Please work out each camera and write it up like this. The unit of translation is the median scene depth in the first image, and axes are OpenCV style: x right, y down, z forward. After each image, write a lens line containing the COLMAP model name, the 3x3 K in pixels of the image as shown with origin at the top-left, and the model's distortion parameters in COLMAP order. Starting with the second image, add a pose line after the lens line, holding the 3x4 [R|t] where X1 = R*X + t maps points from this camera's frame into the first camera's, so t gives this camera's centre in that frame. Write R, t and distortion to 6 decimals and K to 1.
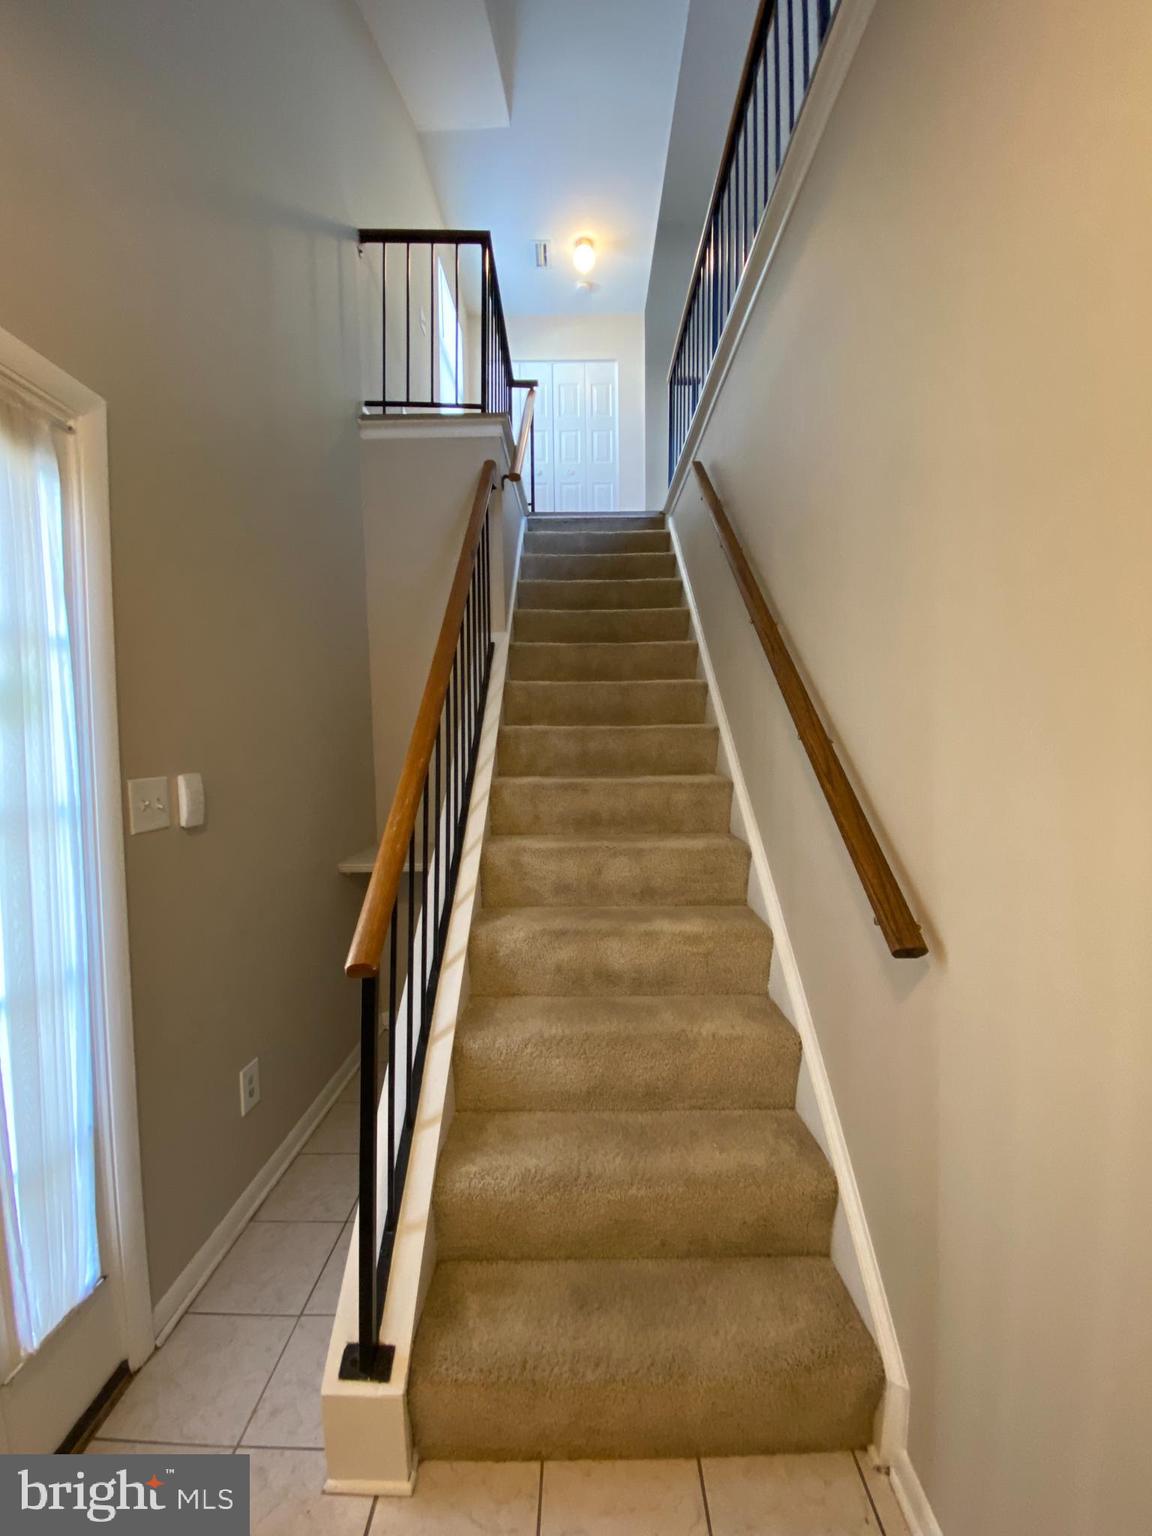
lens RADIAL K [[601.0, 0, 586.6], [0, 601.0, 754.6], [0, 0, 1]] dist [-0.028209, -0.003769]
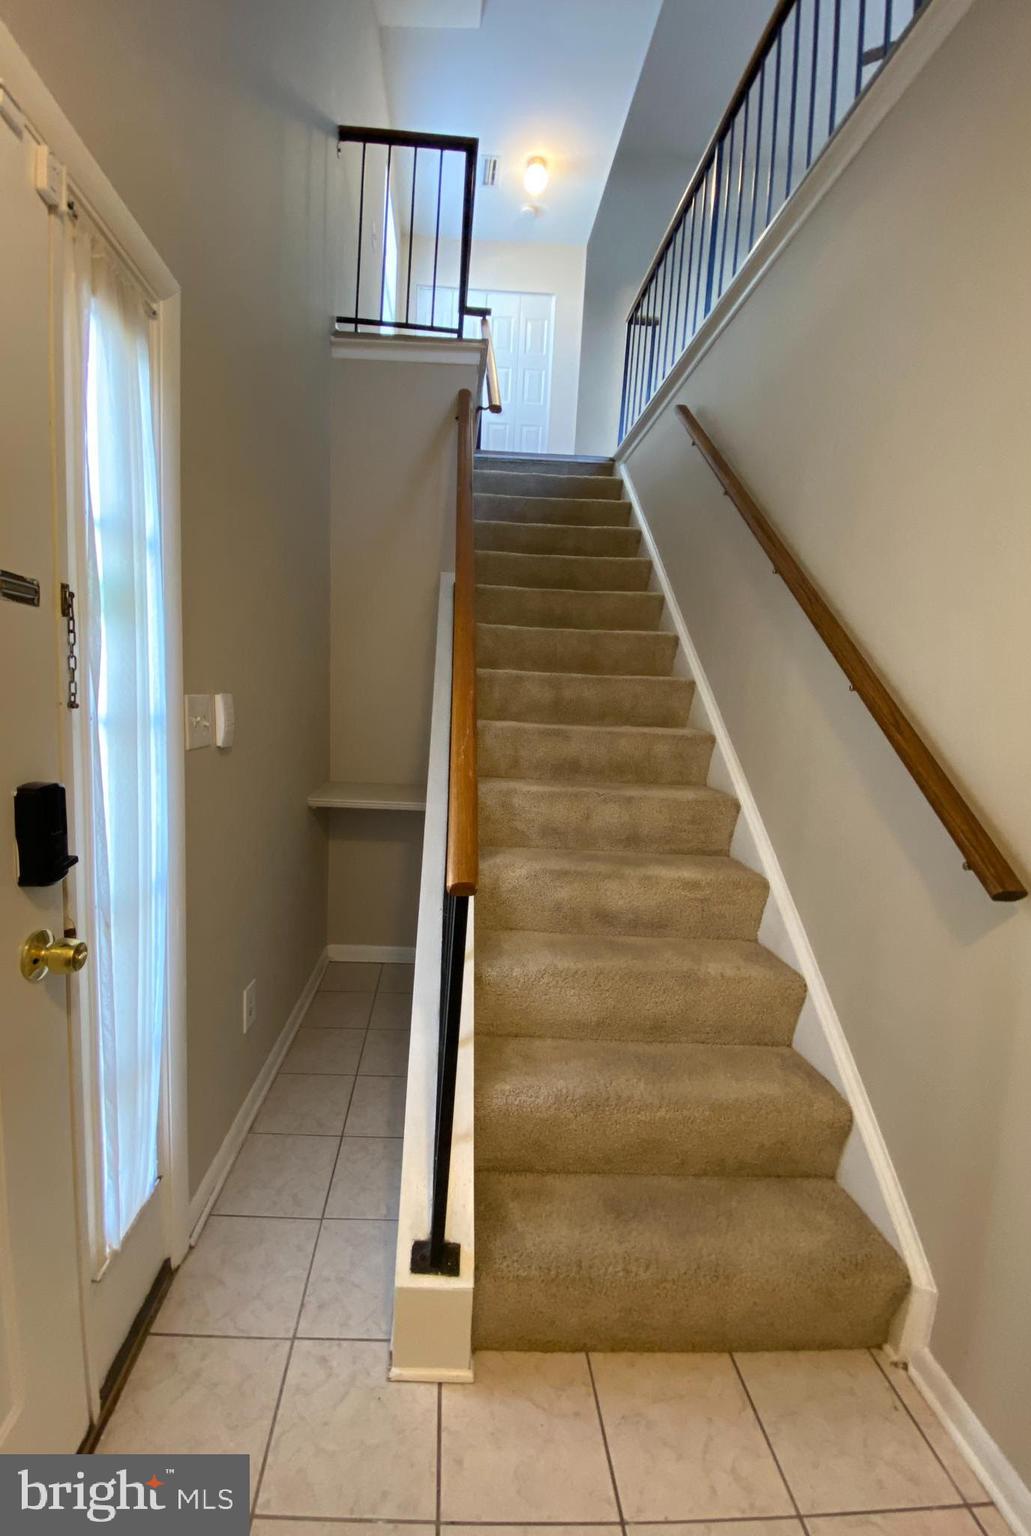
lens RADIAL K [[603.5, 0, 502.8], [0, 603.5, 751.5], [0, 0, 1]] dist [-0.028239, -0.003403]
pose [[0.998202, 0.056494, 0.020052, -0.210260], [-0.057810, 0.995682, 0.072631, 0.029368], [-0.015862, -0.073660, 0.997157, -0.004913]]
